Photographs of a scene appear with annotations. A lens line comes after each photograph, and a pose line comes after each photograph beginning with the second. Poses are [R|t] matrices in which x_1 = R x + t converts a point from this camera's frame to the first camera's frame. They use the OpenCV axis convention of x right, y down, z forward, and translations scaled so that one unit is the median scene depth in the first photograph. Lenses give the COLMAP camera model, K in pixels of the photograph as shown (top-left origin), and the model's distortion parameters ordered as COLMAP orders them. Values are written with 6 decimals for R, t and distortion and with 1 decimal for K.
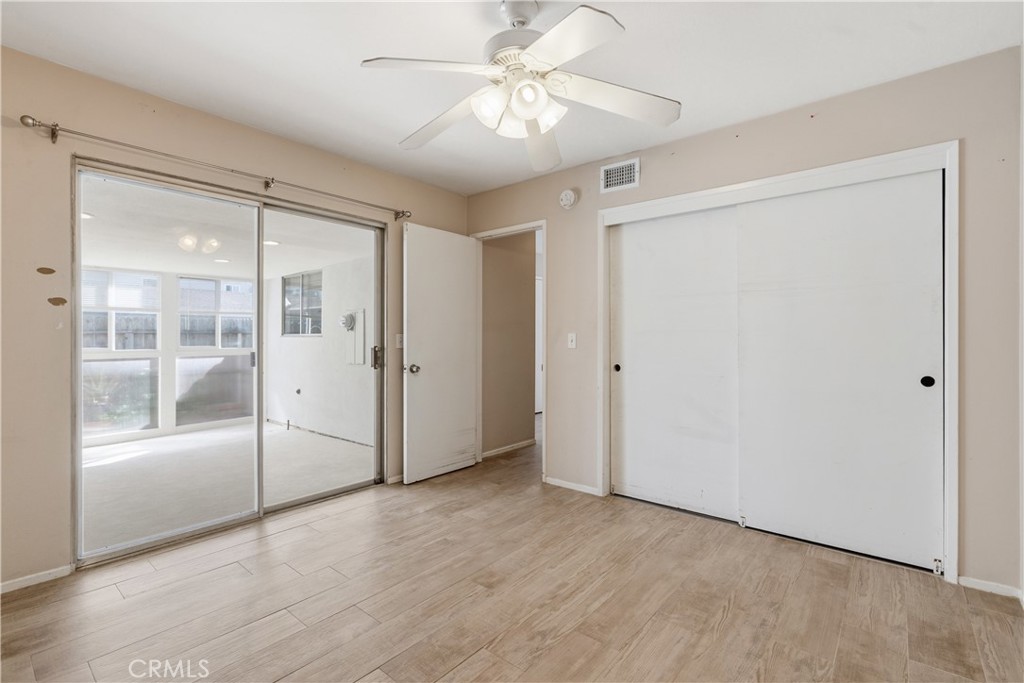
lens RADIAL K [[466.1, 0, 512.0], [0, 466.1, 341.5], [0, 0, 1]] dist [0.000459, 0.000137]
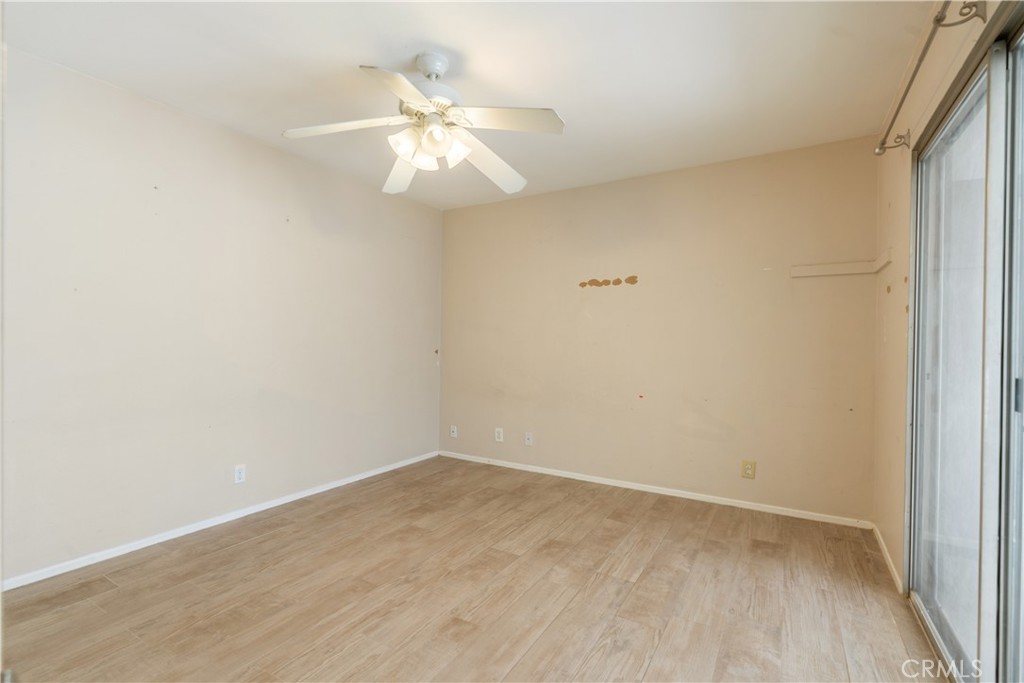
lens RADIAL K [[466.1, 0, 512.0], [0, 466.1, 341.5], [0, 0, 1]] dist [0.000459, 0.000137]
pose [[-0.987896, -0.012869, -0.154582, -0.008855], [-0.013511, 0.999904, 0.003101, -0.012965], [0.154527, 0.005152, -0.987975, 2.072069]]
